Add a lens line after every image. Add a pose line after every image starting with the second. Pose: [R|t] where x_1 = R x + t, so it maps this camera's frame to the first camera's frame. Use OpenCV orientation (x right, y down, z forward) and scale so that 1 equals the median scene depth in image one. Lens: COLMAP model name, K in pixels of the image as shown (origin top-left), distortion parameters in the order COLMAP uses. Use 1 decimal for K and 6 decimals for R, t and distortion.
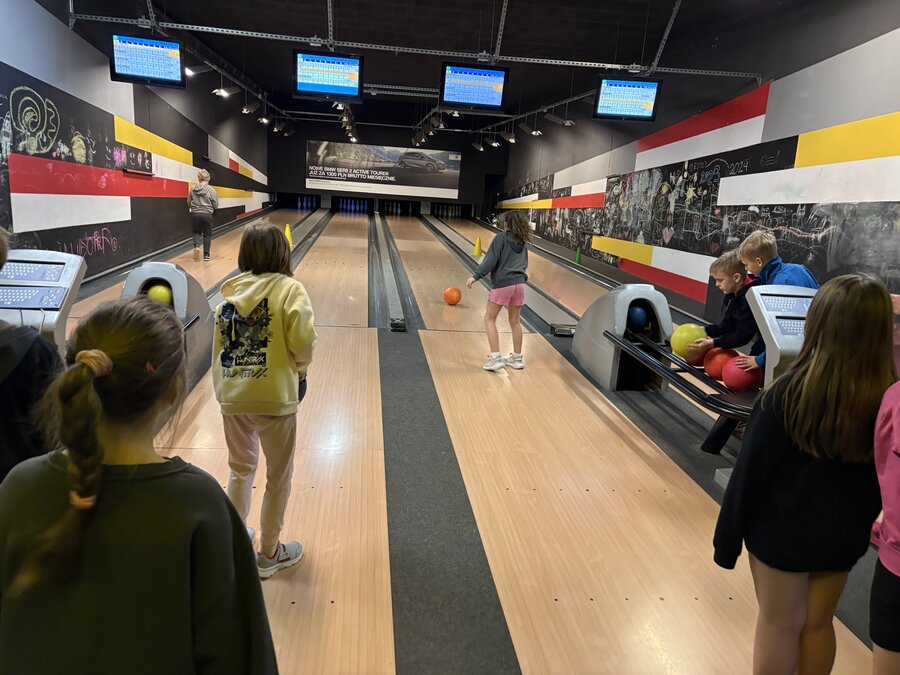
lens RADIAL K [[694.4, 0, 451.0], [0, 694.4, 338.9], [0, 0, 1]] dist [0.047279, -0.046223]
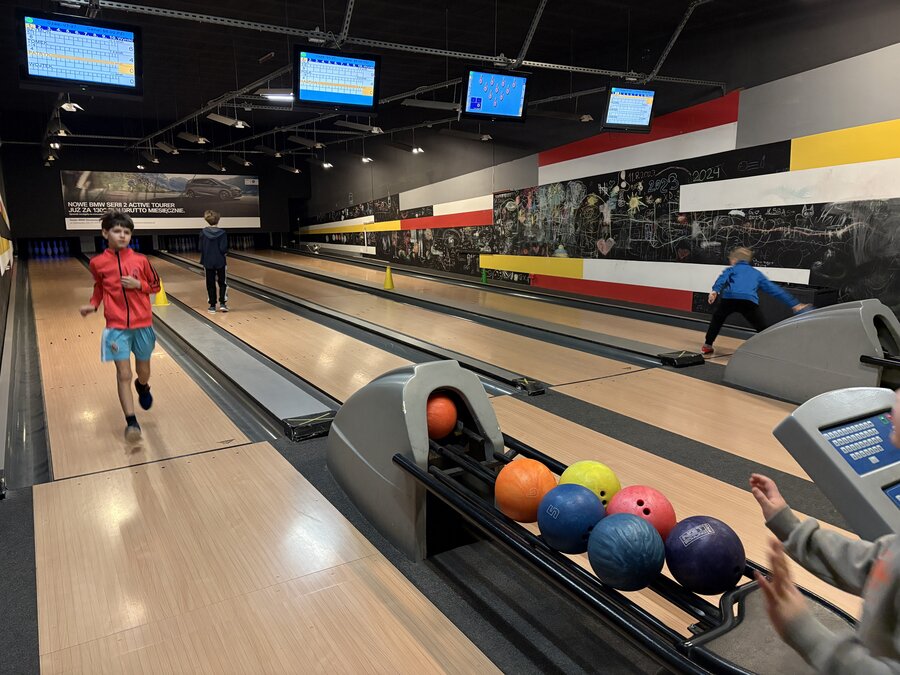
lens RADIAL K [[694.4, 0, 455.1], [0, 694.4, 337.4], [0, 0, 1]] dist [0.047279, -0.046223]
pose [[0.900218, -0.144942, 0.410608, -0.294113], [0.156512, 0.987661, 0.005499, -0.057277], [-0.406339, 0.059315, 0.911795, 0.184105]]
